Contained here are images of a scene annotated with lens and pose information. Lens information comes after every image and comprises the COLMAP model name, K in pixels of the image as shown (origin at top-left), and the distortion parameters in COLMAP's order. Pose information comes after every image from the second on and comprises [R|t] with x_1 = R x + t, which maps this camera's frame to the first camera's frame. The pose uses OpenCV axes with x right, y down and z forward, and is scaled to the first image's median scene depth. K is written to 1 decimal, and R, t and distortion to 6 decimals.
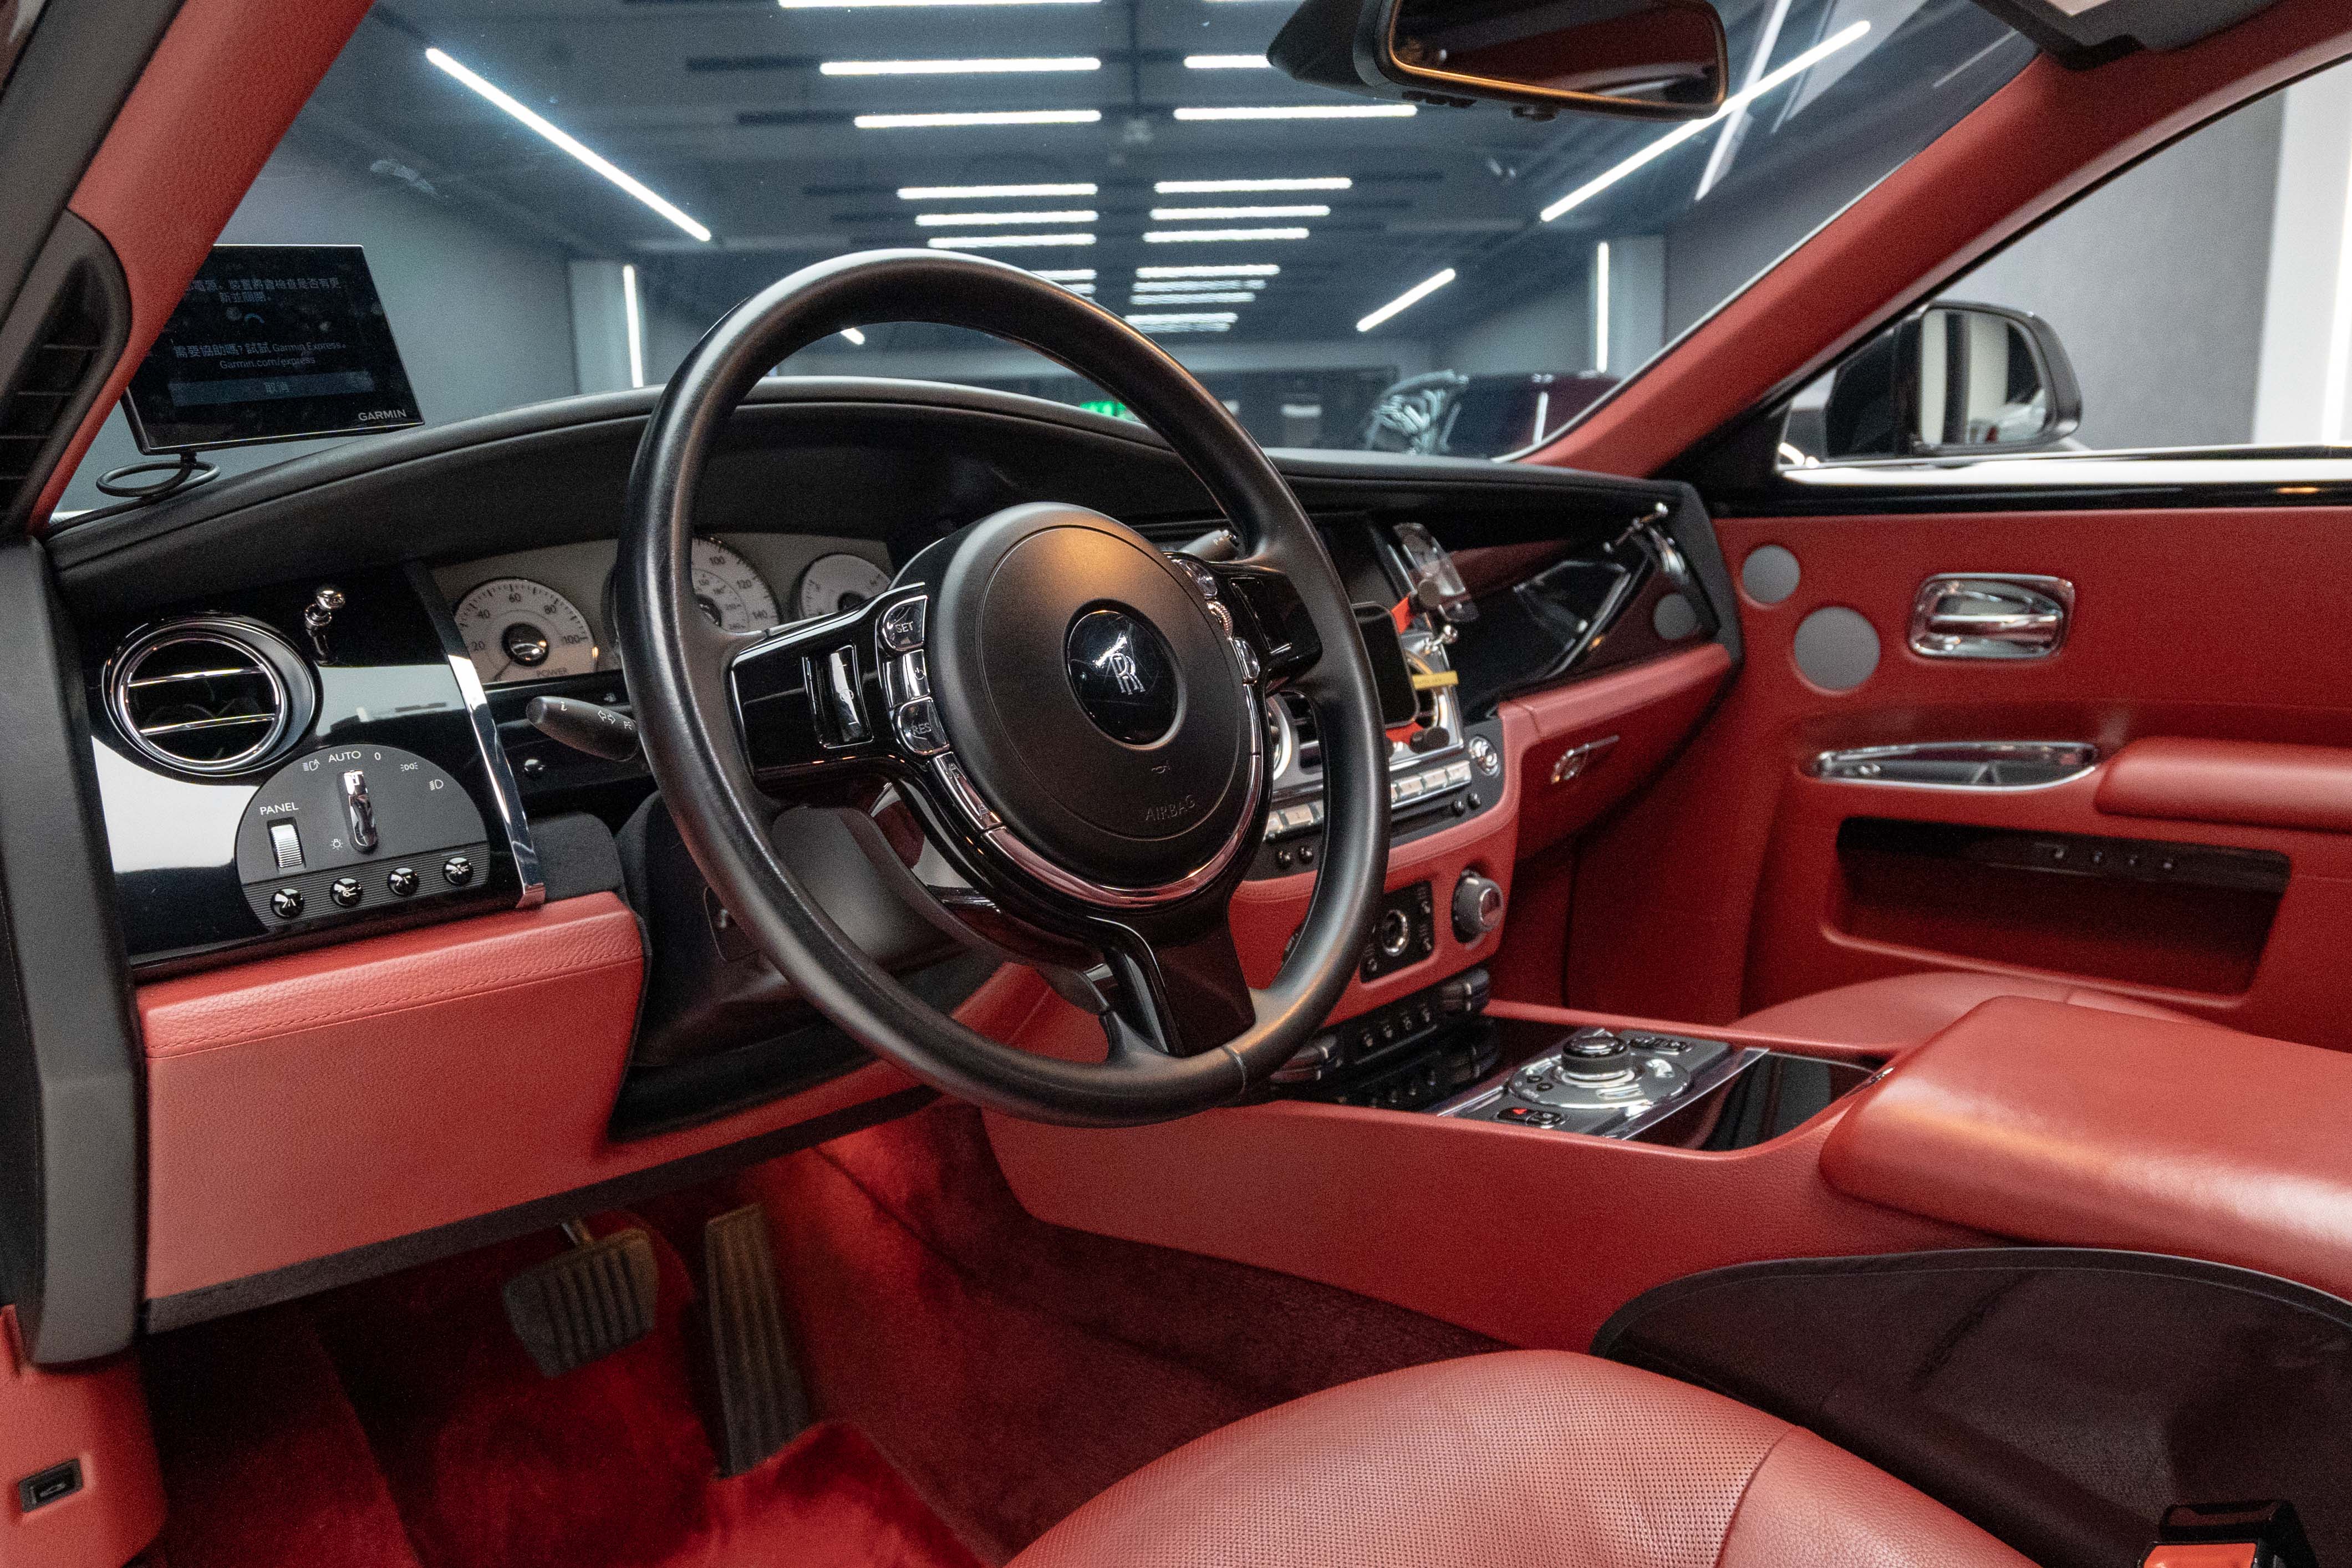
lens RADIAL K [[1671.9, 0, 1177.4], [0, 1671.9, 780.9], [0, 0, 1]] dist [0.013586, -0.013248]
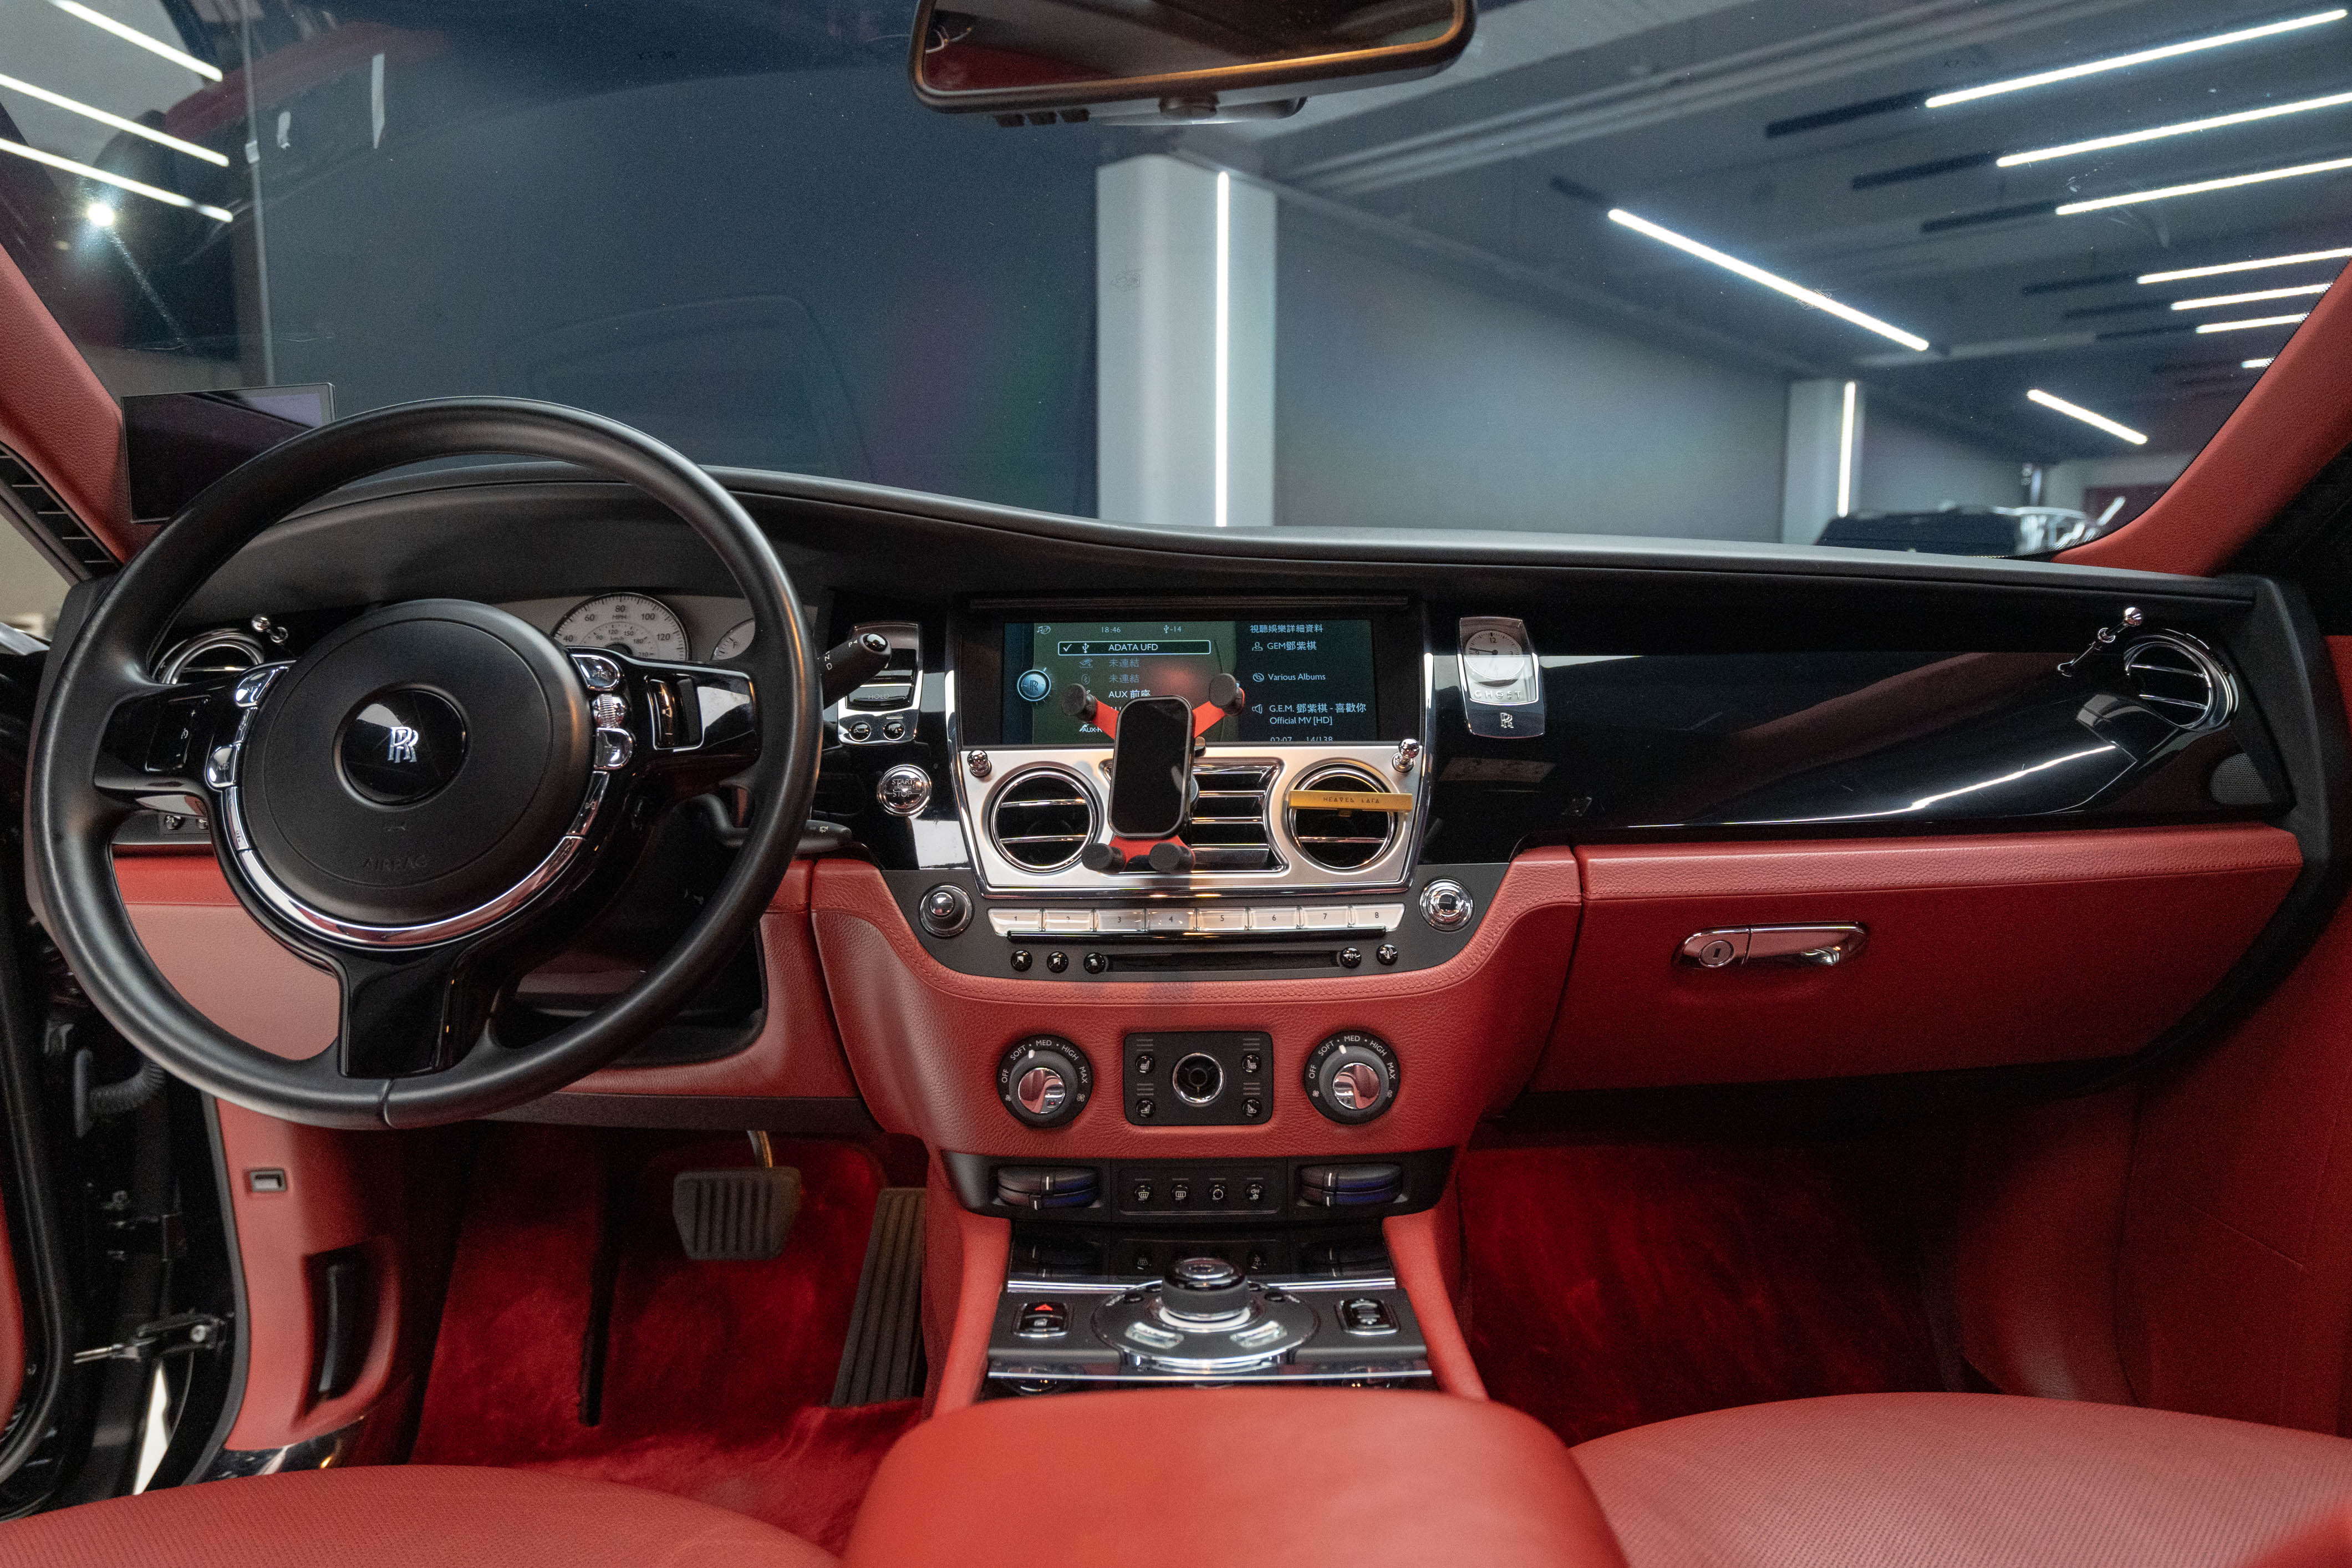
lens RADIAL K [[1519.7, 0, 1175.0], [0, 1519.7, 791.0], [0, 0, 1]] dist [0.000292, 0.000887]
pose [[0.679662, 0.112334, -0.724873, 0.162151], [-0.145050, 0.989273, 0.017306, -0.016388], [0.719041, 0.093381, 0.688665, 0.106672]]
